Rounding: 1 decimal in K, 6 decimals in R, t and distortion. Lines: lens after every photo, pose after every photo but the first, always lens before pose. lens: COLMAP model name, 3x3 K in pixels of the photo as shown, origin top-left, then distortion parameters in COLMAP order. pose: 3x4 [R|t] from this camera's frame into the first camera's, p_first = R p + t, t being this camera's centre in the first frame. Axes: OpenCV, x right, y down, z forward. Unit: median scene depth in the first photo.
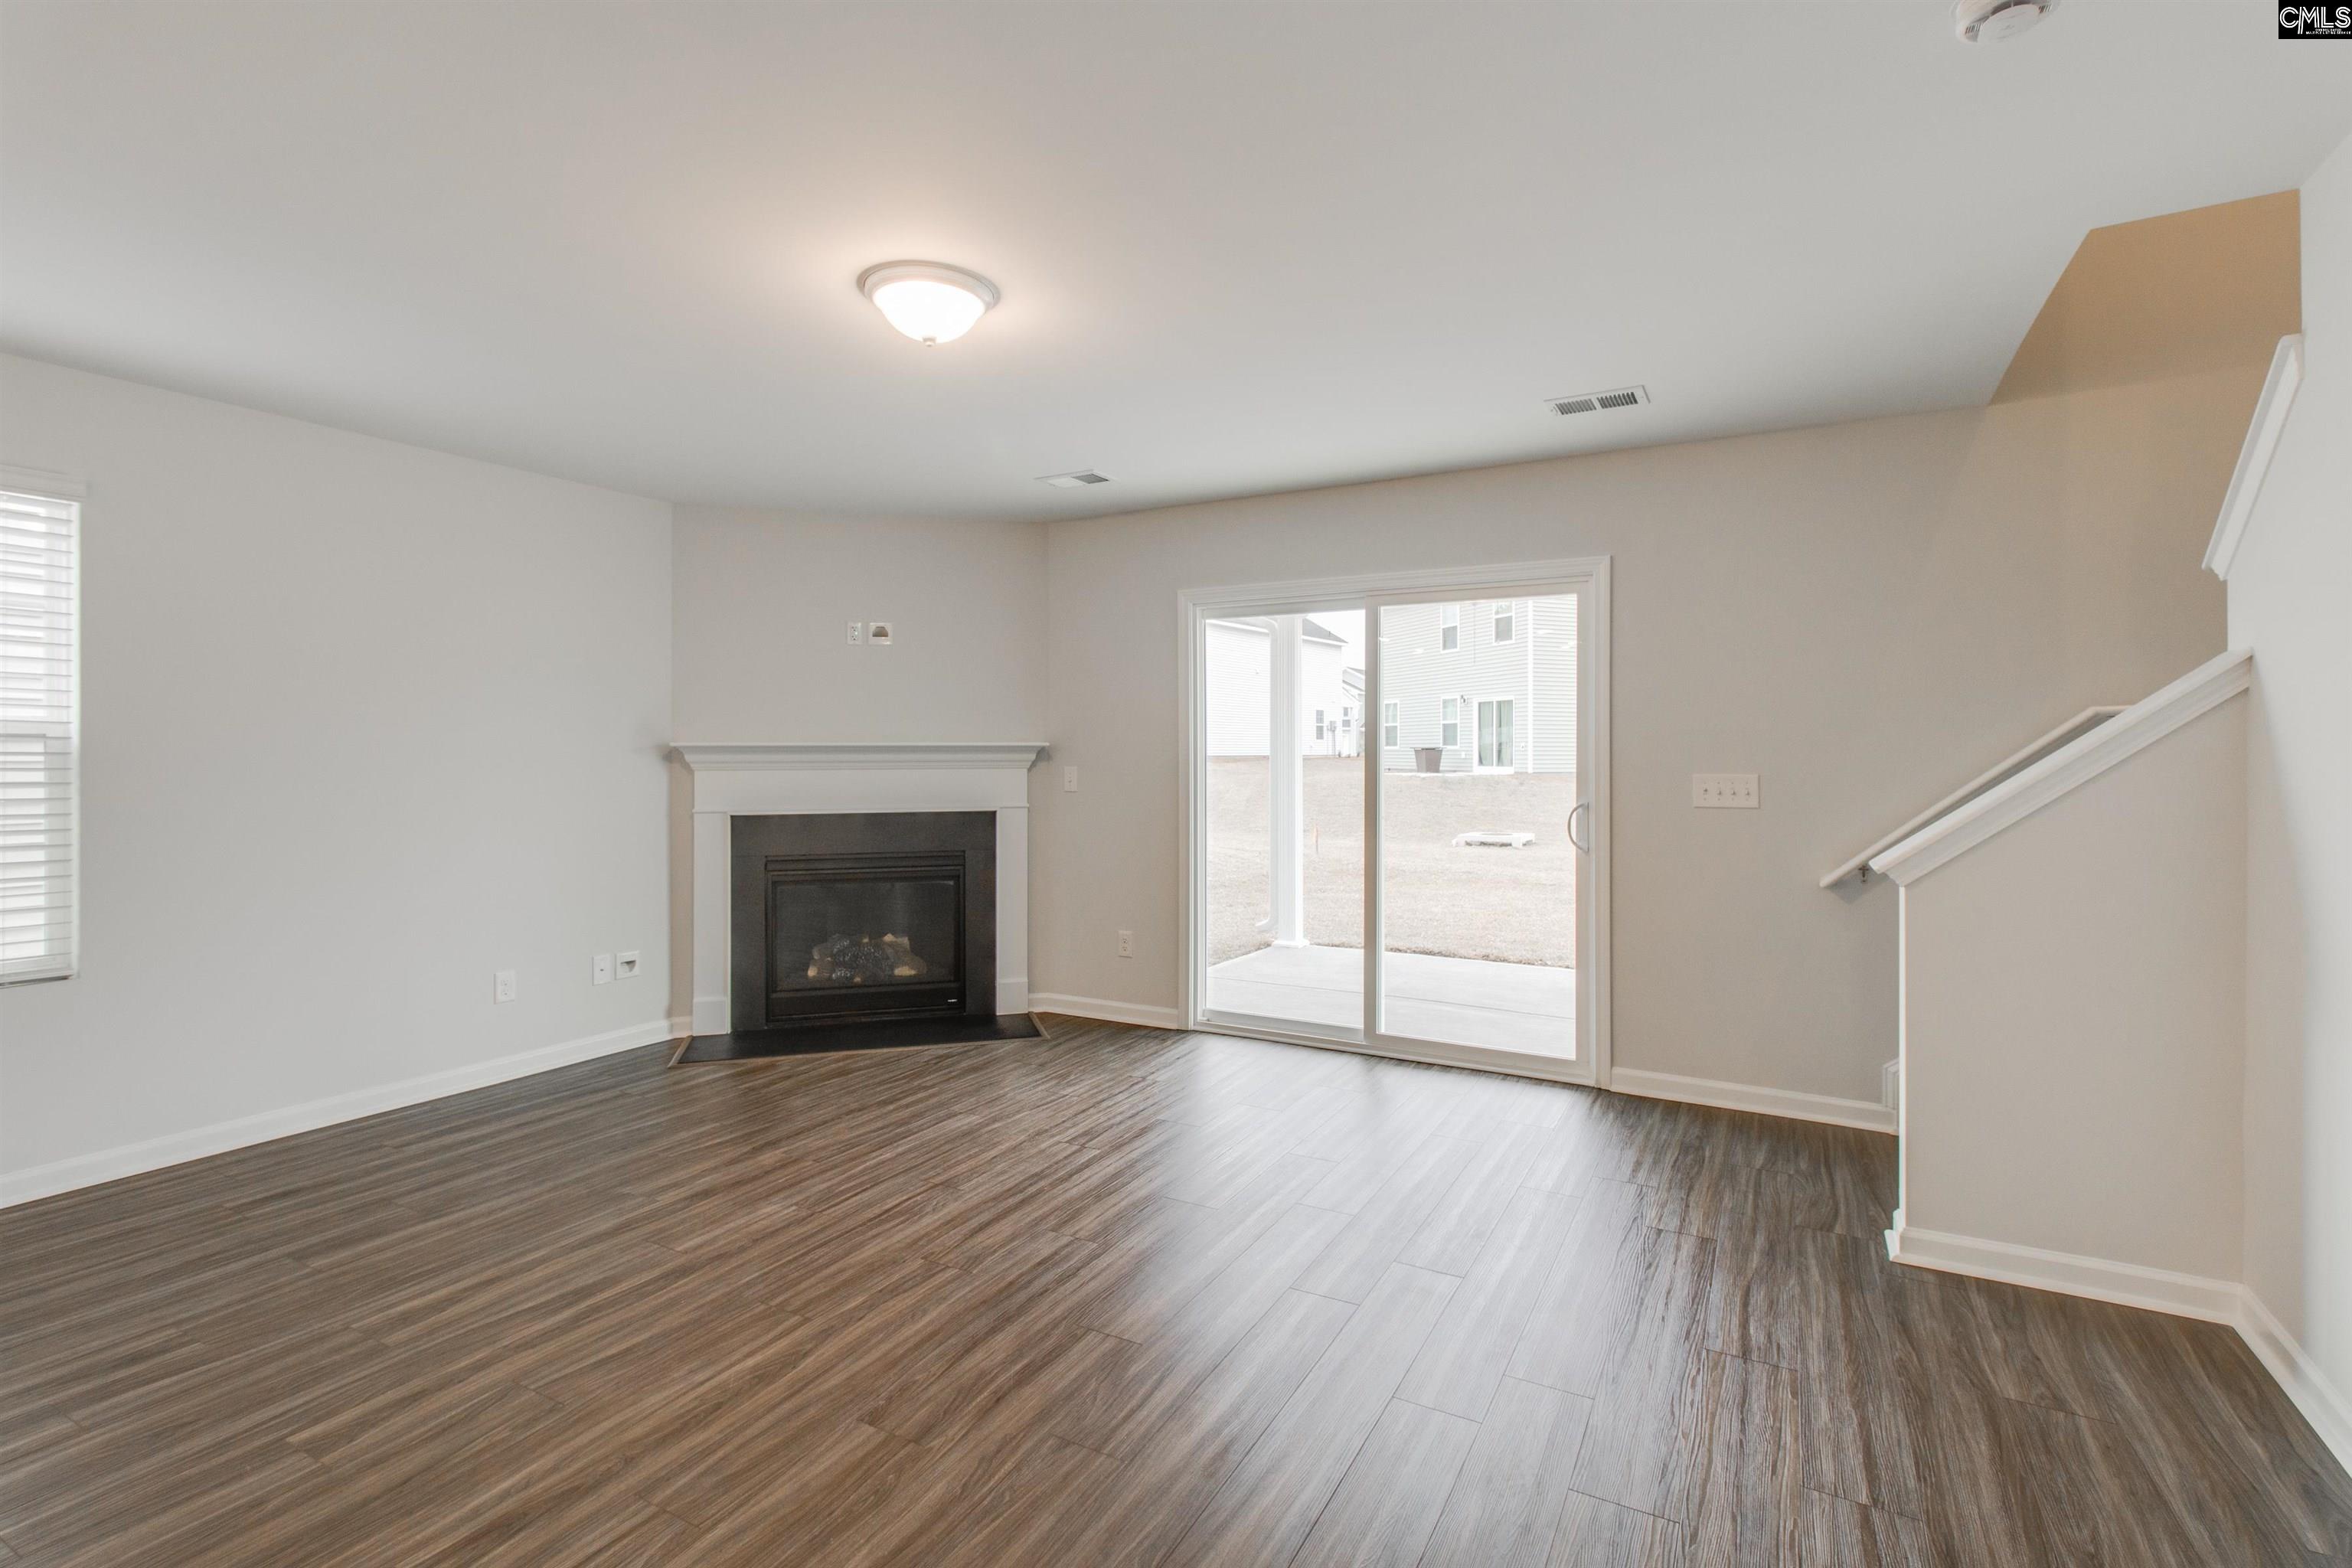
lens RADIAL K [[1099.0, 0, 1191.1], [0, 1099.0, 750.5], [0, 0, 1]] dist [0.002885, 0.001654]
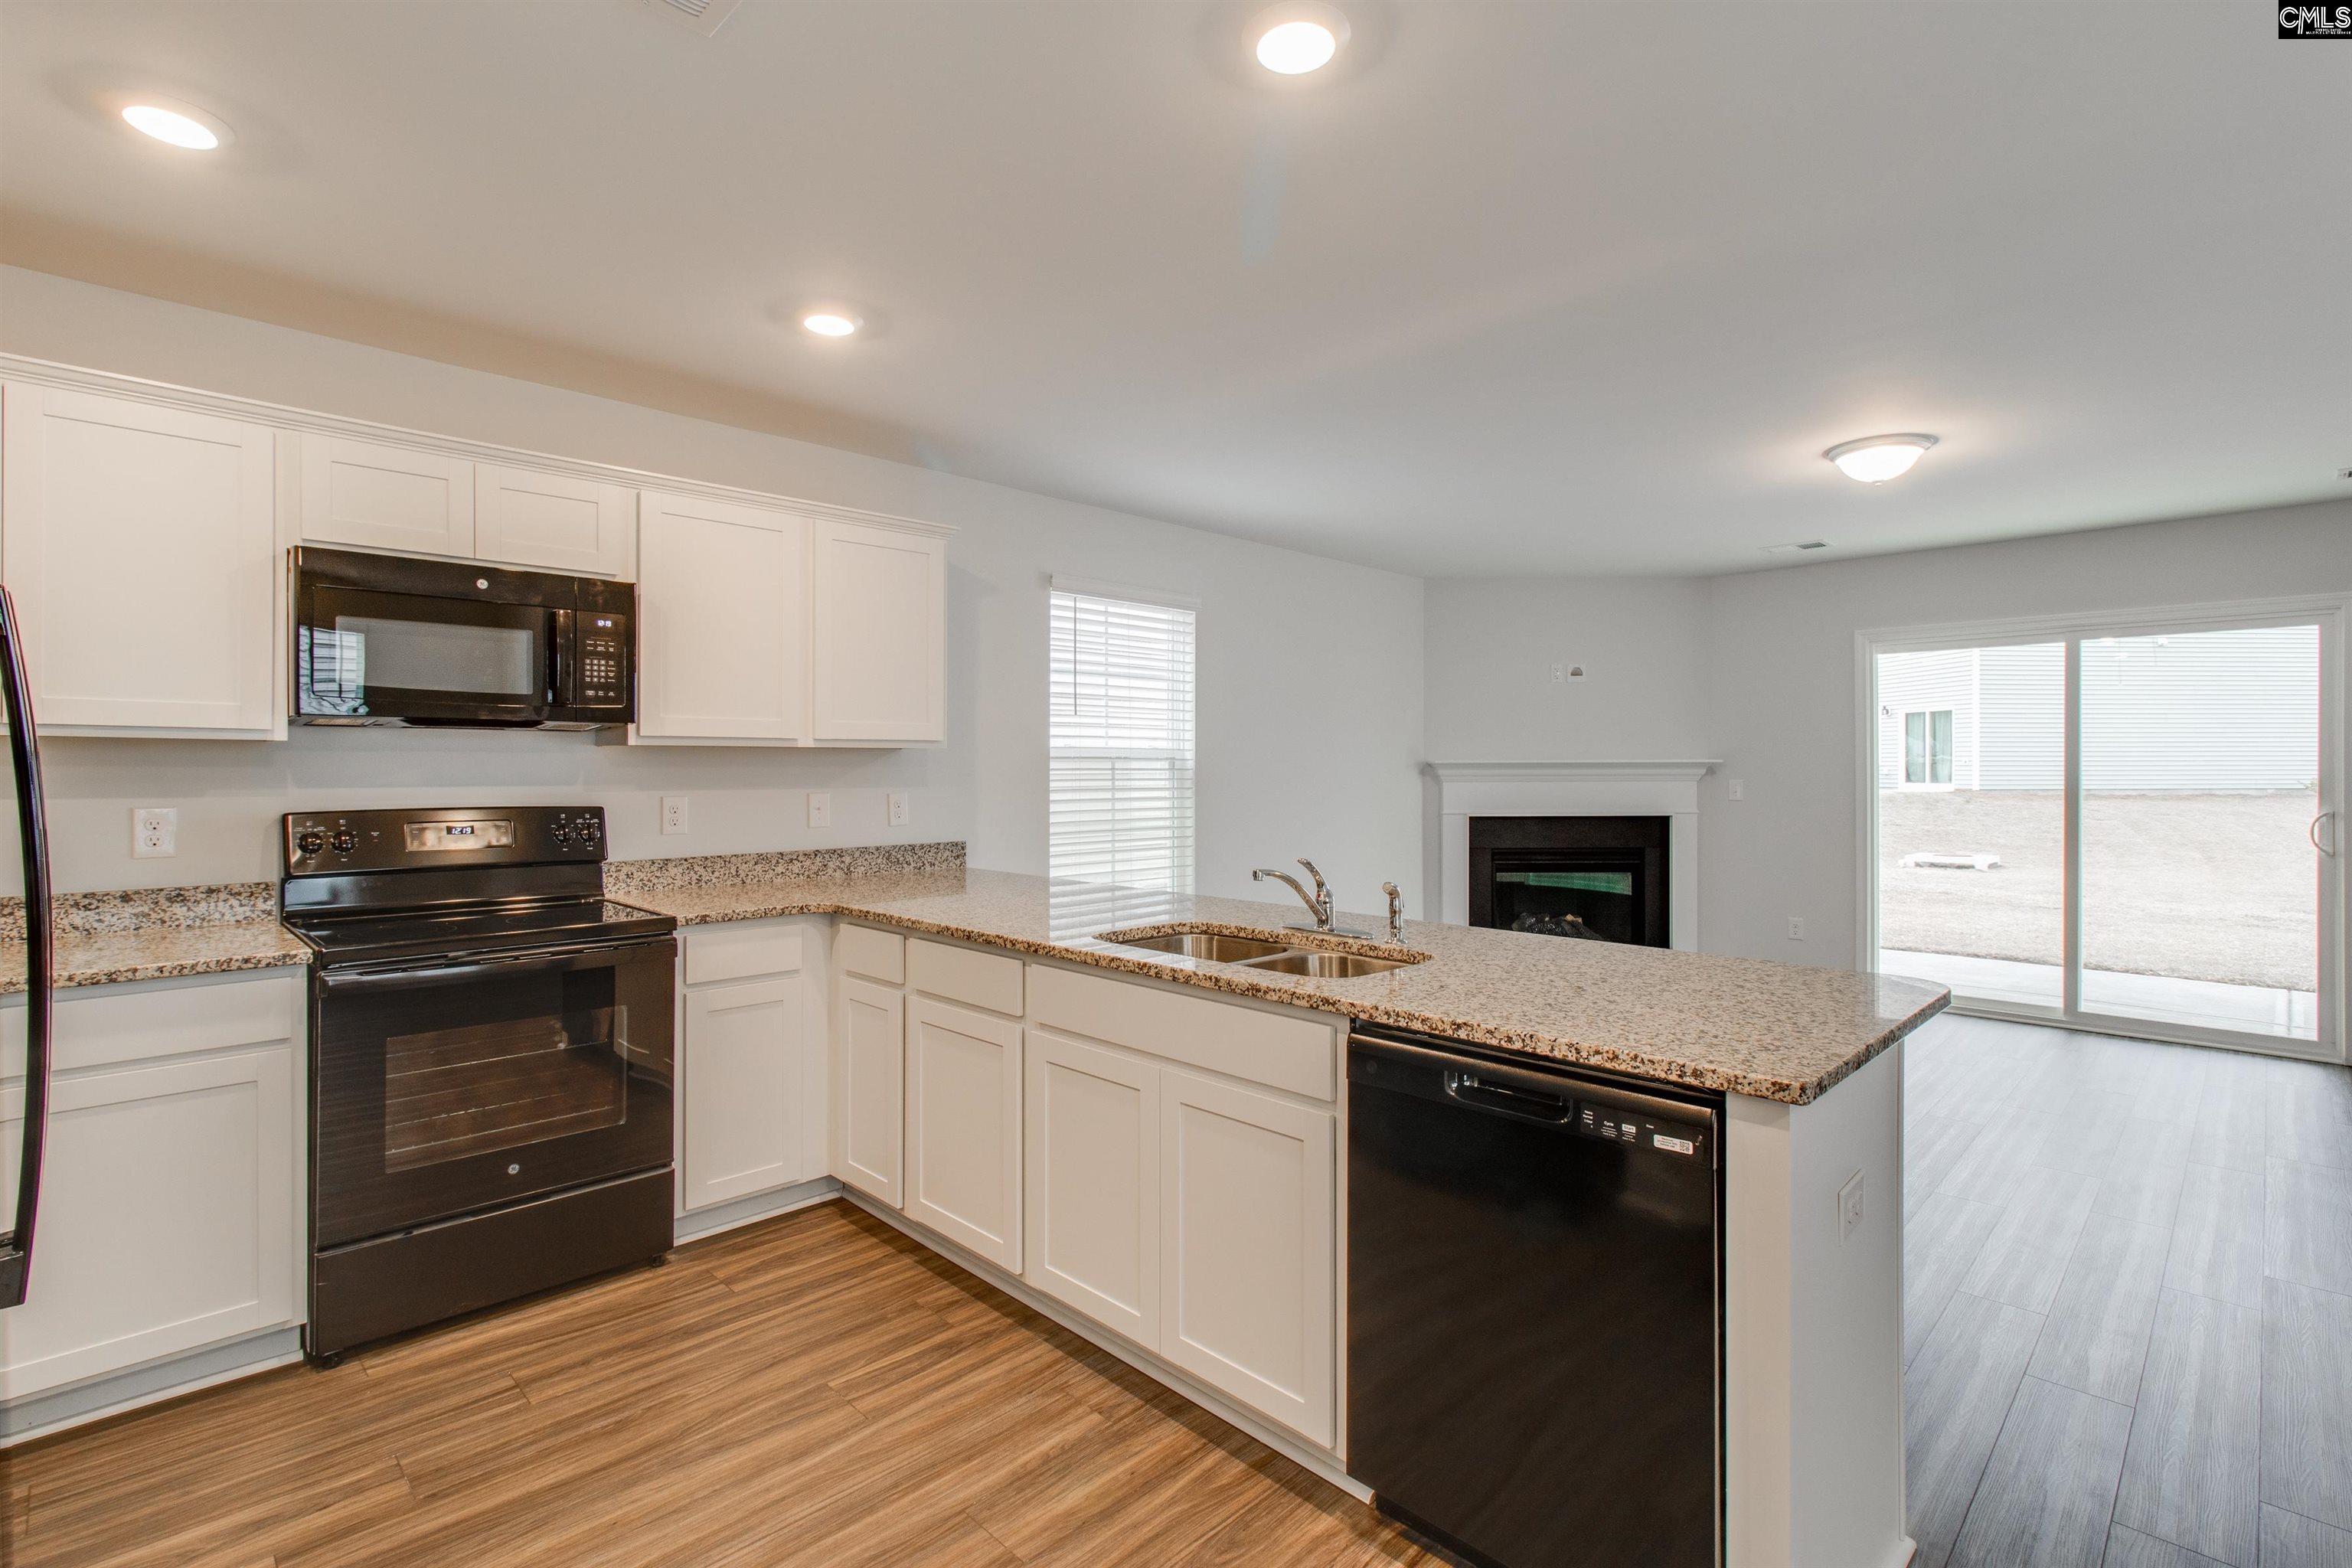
lens RADIAL K [[1099.0, 0, 1180.4], [0, 1099.0, 781.4], [0, 0, 1]] dist [0.002885, 0.001654]
pose [[0.959478, 0.001765, -0.281780, -0.384046], [0.002008, 0.999912, 0.013098, -0.000438], [0.281778, -0.013133, 0.959390, -0.347581]]
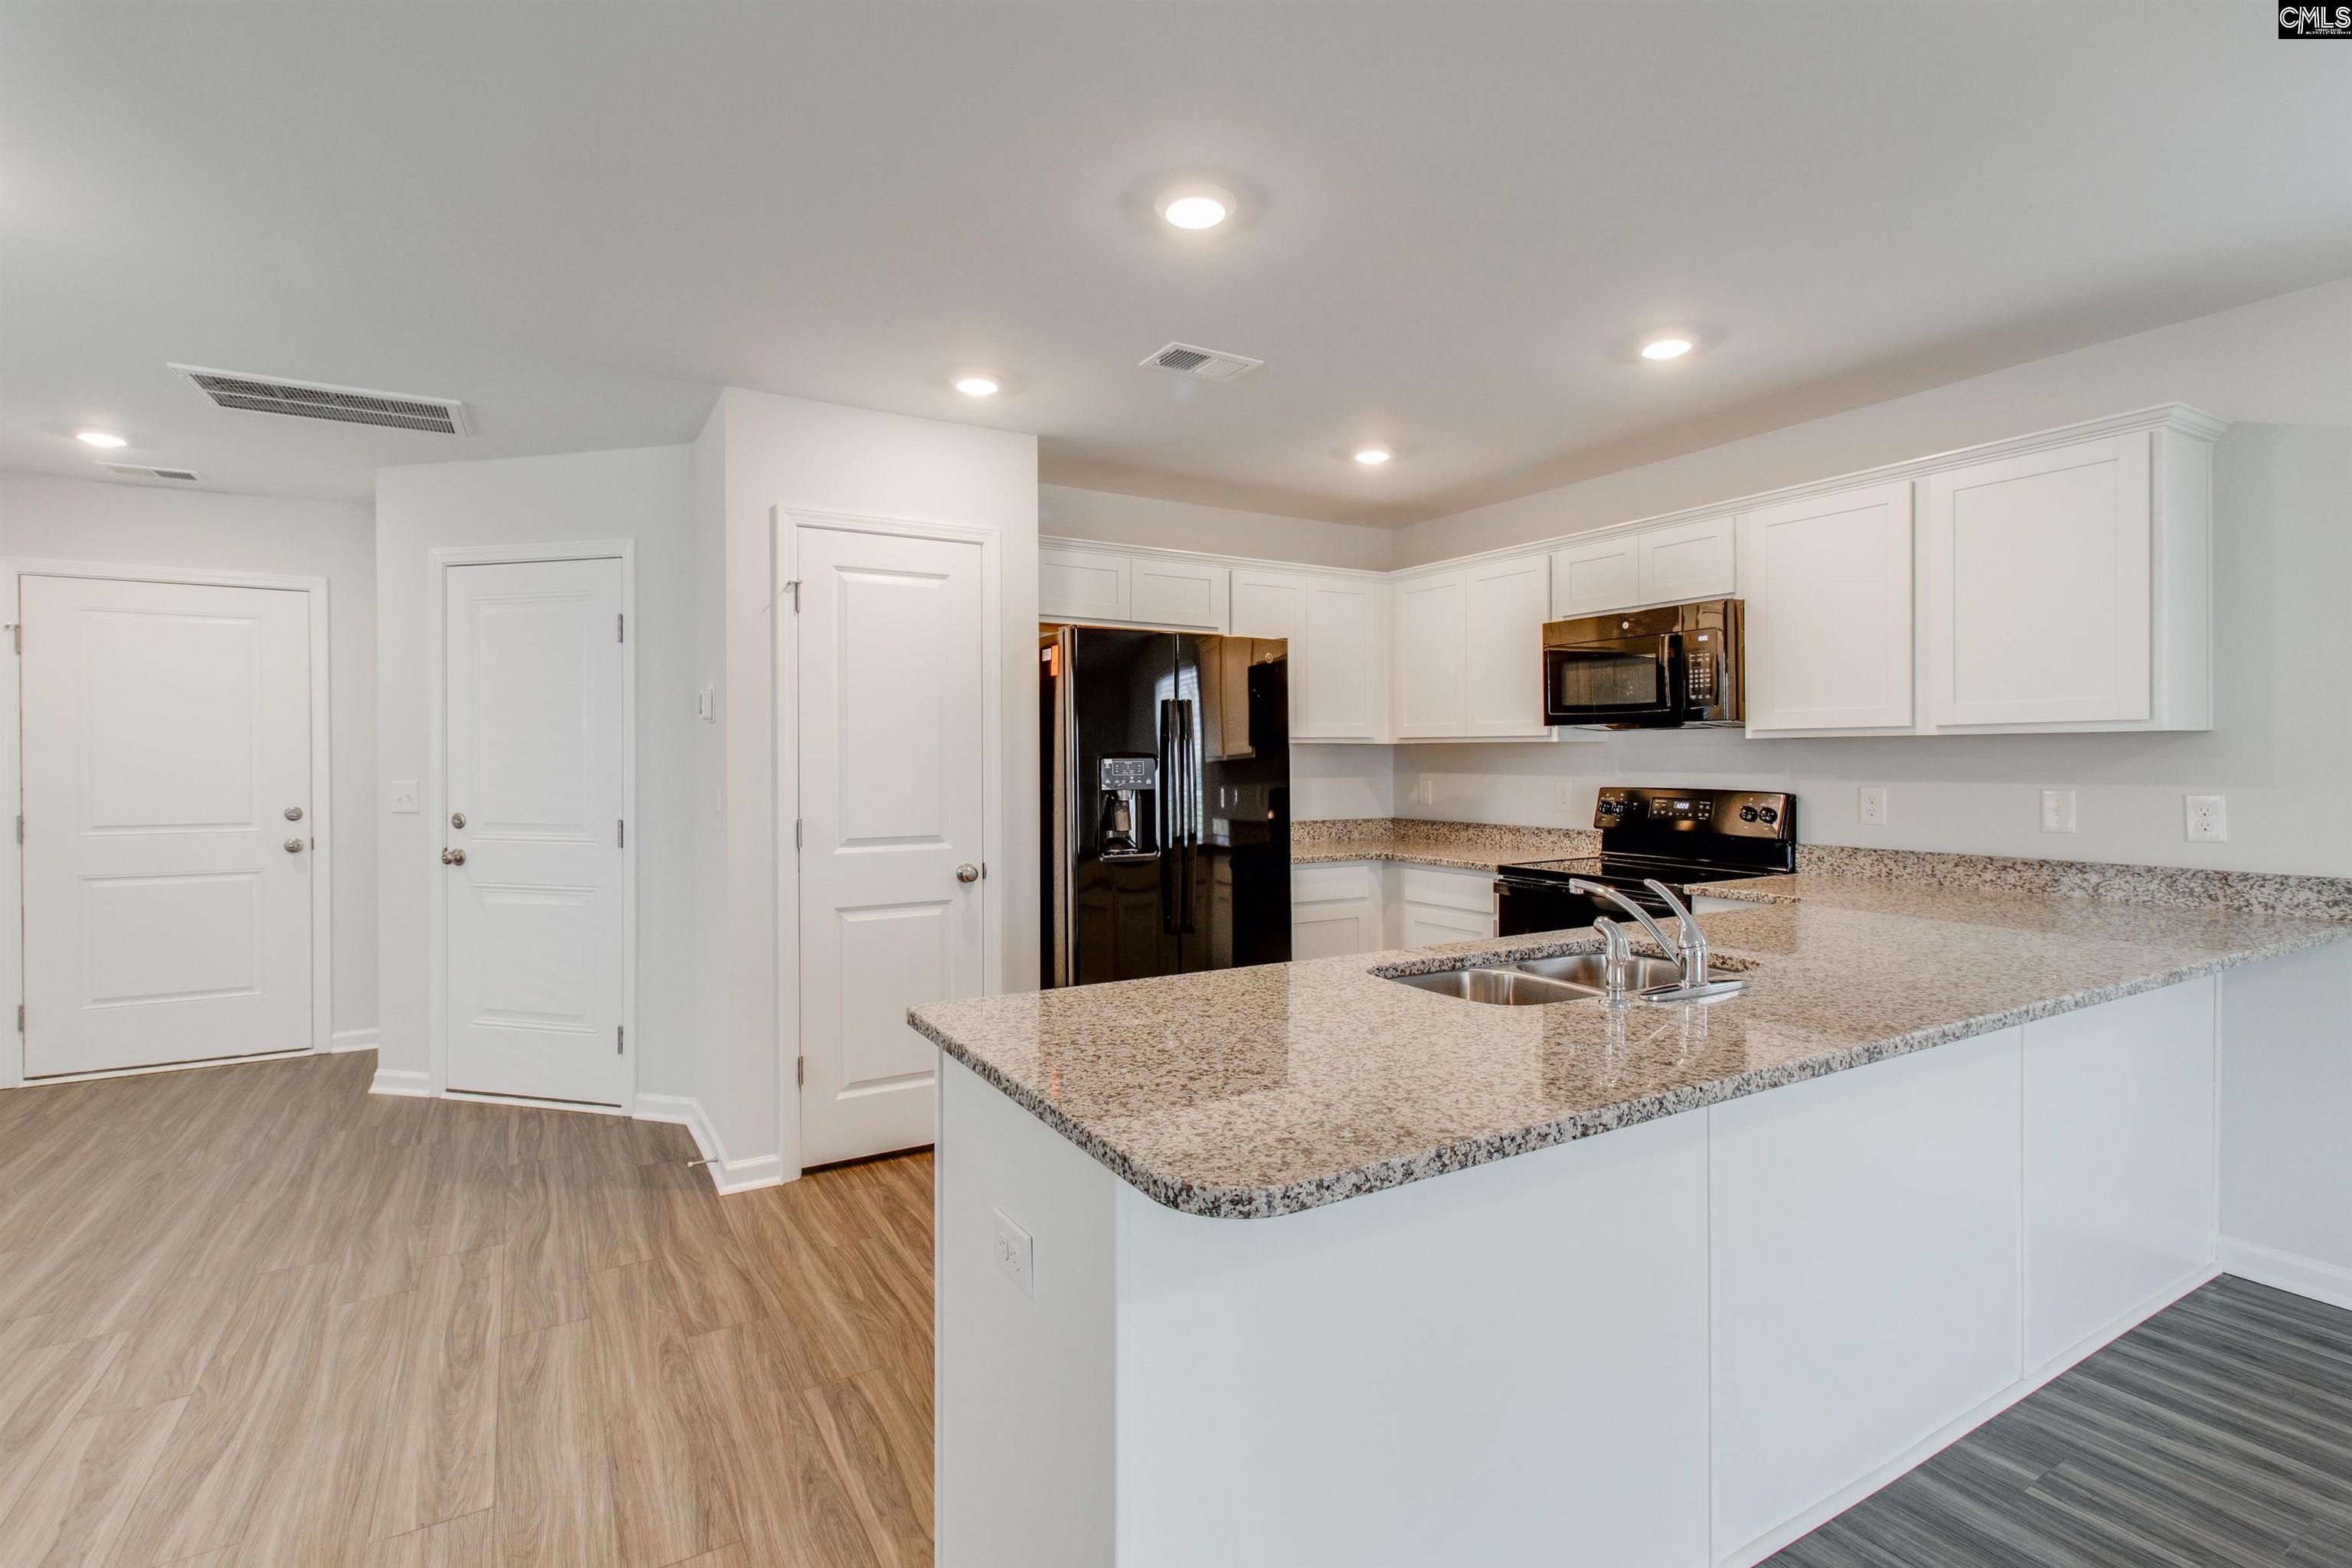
lens RADIAL K [[1099.0, 0, 1185.4], [0, 1099.0, 762.8], [0, 0, 1]] dist [0.002885, 0.001654]
pose [[-0.513263, 0.002106, -0.858229, -0.061351], [0.002131, 0.999997, 0.001179, 0.000488], [0.858229, -0.001224, -0.513266, 0.219179]]
